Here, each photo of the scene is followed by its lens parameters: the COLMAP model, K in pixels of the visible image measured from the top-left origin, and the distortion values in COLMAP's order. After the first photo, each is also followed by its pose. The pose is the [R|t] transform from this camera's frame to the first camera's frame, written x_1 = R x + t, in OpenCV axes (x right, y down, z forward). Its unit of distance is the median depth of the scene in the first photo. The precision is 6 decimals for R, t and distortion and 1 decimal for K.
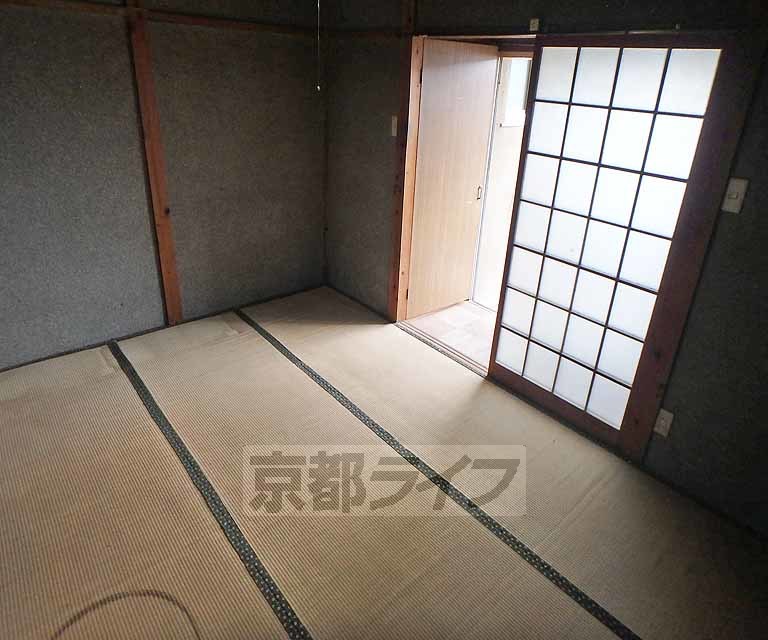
lens RADIAL K [[535.2, 0, 384.3], [0, 535.2, 317.6], [0, 0, 1]] dist [-0.025646, 0.005534]
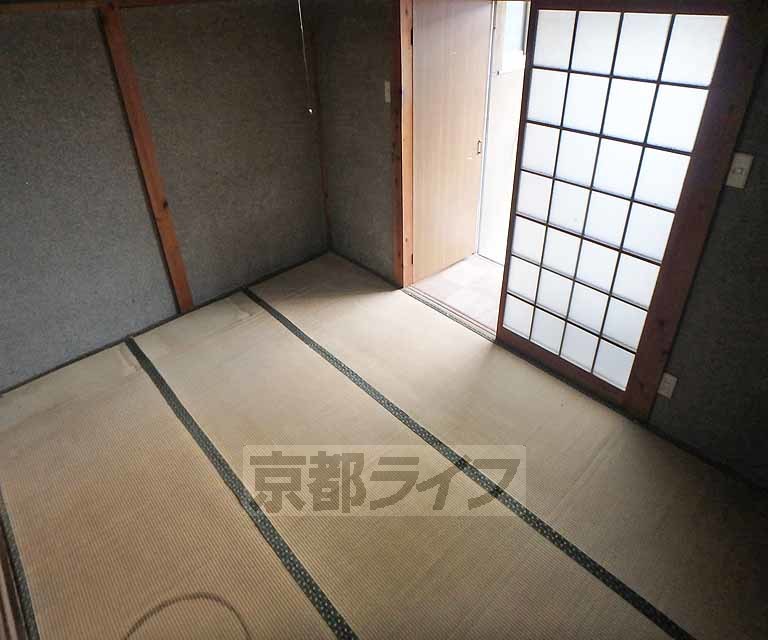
lens RADIAL K [[535.2, 0, 387.3], [0, 535.2, 304.2], [0, 0, 1]] dist [-0.025646, 0.005534]
pose [[0.997418, -0.070511, -0.013652, 0.005228], [0.071730, 0.987555, 0.139963, -0.135733], [0.003613, -0.140581, 0.990063, -0.007360]]
